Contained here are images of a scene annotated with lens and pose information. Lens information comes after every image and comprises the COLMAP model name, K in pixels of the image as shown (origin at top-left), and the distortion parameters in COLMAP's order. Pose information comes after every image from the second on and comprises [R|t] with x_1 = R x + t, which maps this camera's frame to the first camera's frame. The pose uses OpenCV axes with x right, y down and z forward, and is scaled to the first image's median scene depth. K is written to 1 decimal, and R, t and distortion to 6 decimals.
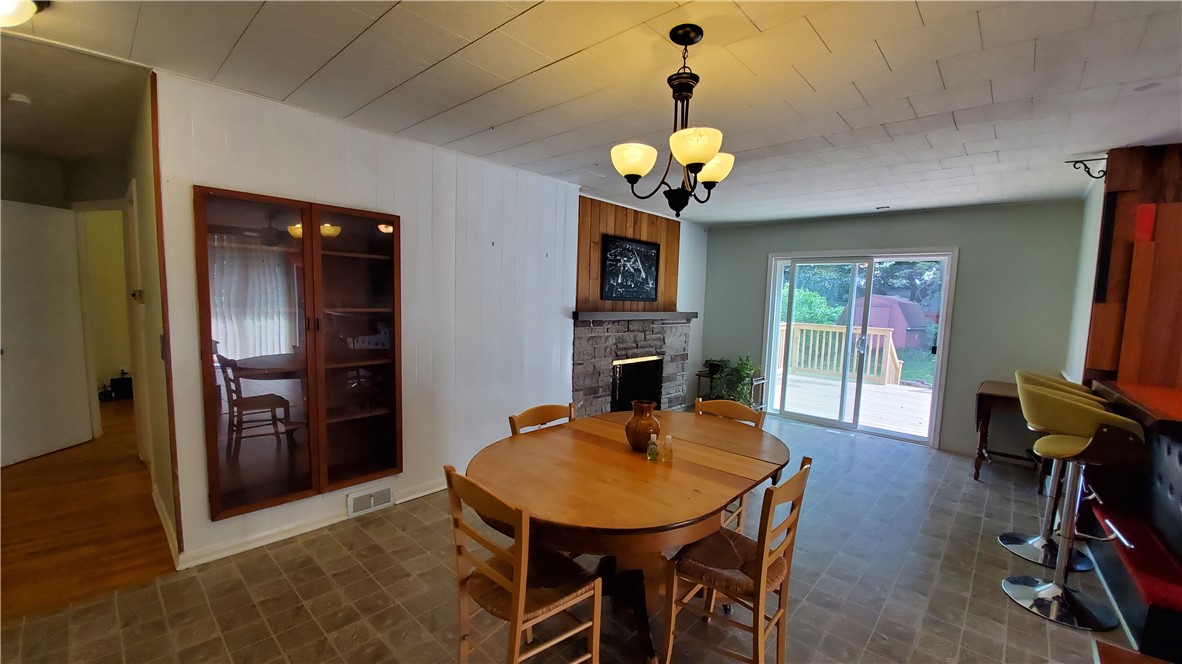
lens RADIAL K [[466.3, 0, 601.6], [0, 466.3, 342.6], [0, 0, 1]] dist [-0.001047, -0.009760]
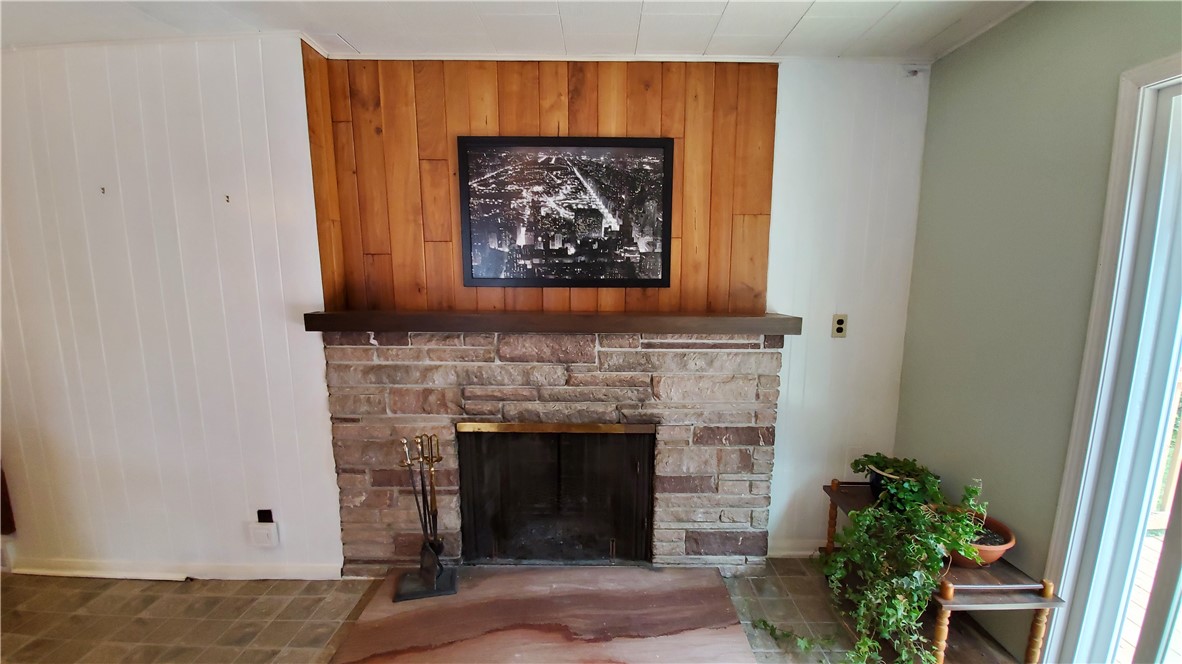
lens RADIAL K [[466.3, 0, 533.5], [0, 466.3, 348.7], [0, 0, 1]] dist [-0.001047, -0.009760]
pose [[0.667600, 0.083718, -0.739799, 0.385966], [-0.053603, 0.996484, 0.064394, -0.062194], [0.742588, -0.003334, 0.669740, 0.729733]]
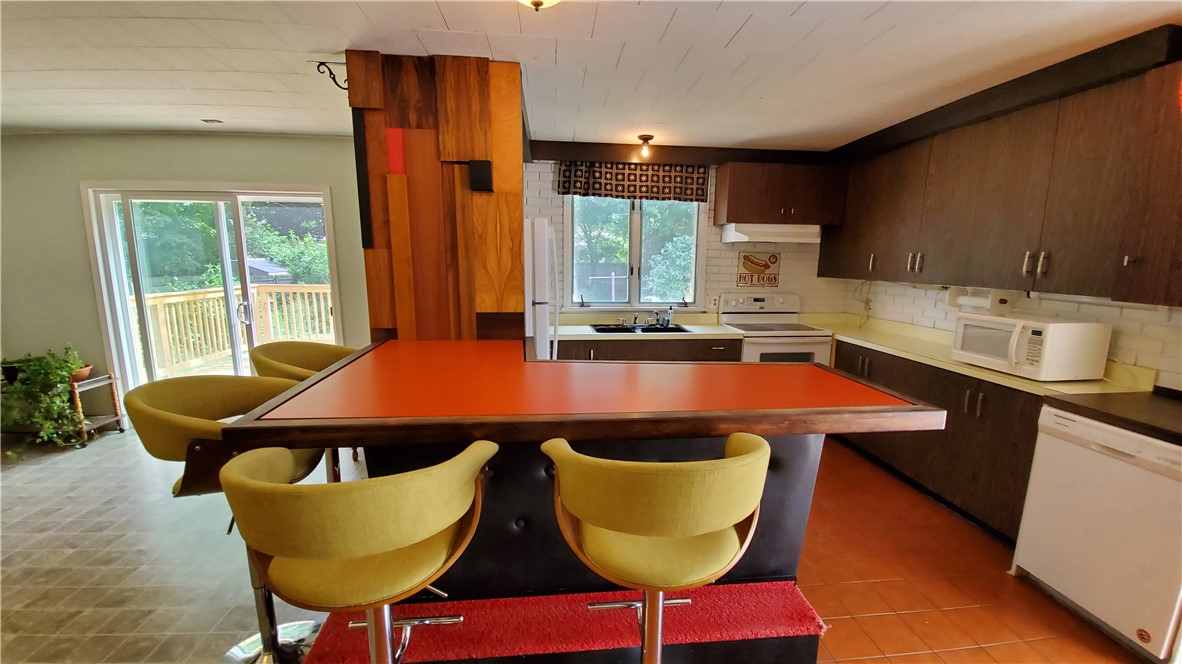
lens RADIAL K [[466.3, 0, 607.9], [0, 466.3, 342.1], [0, 0, 1]] dist [-0.001047, -0.009760]
pose [[0.663663, -0.150907, 0.732652, 0.397574], [0.083910, 0.988276, 0.127550, 0.005213], [-0.743311, -0.023173, 0.668545, 0.061567]]
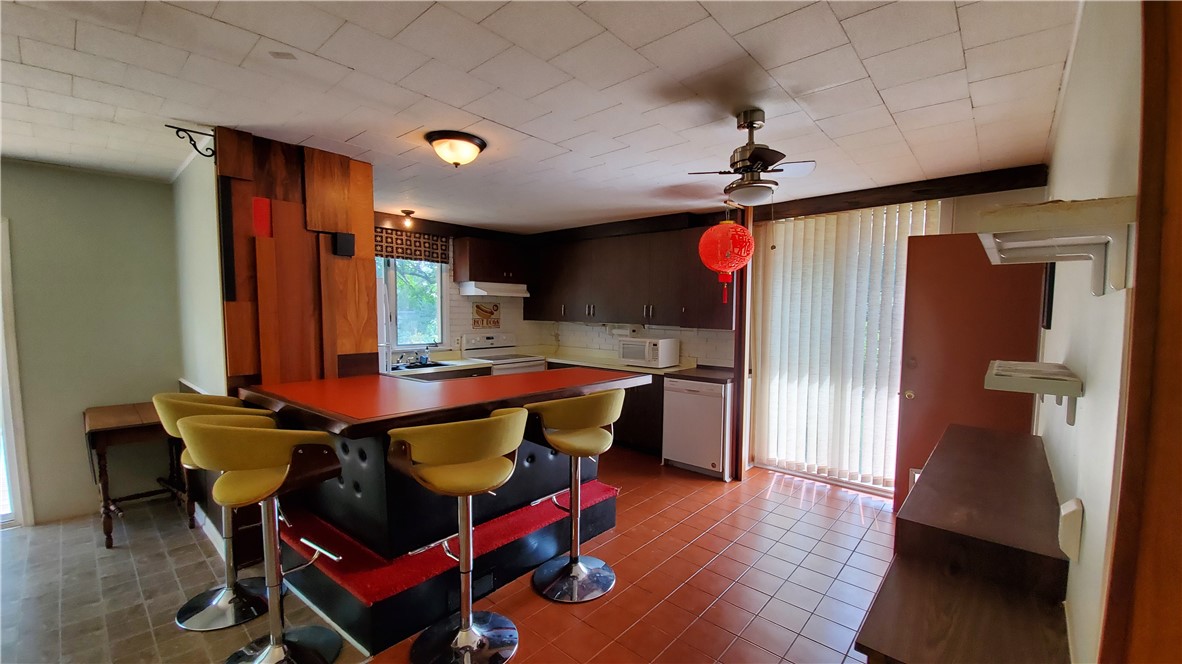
lens RADIAL K [[466.3, 0, 605.2], [0, 466.3, 345.1], [0, 0, 1]] dist [-0.001047, -0.009760]
pose [[-0.023591, -0.106519, 0.994031, 0.090247], [0.088414, 0.990189, 0.108206, -0.019488], [-0.995804, 0.090439, -0.013942, 0.162334]]
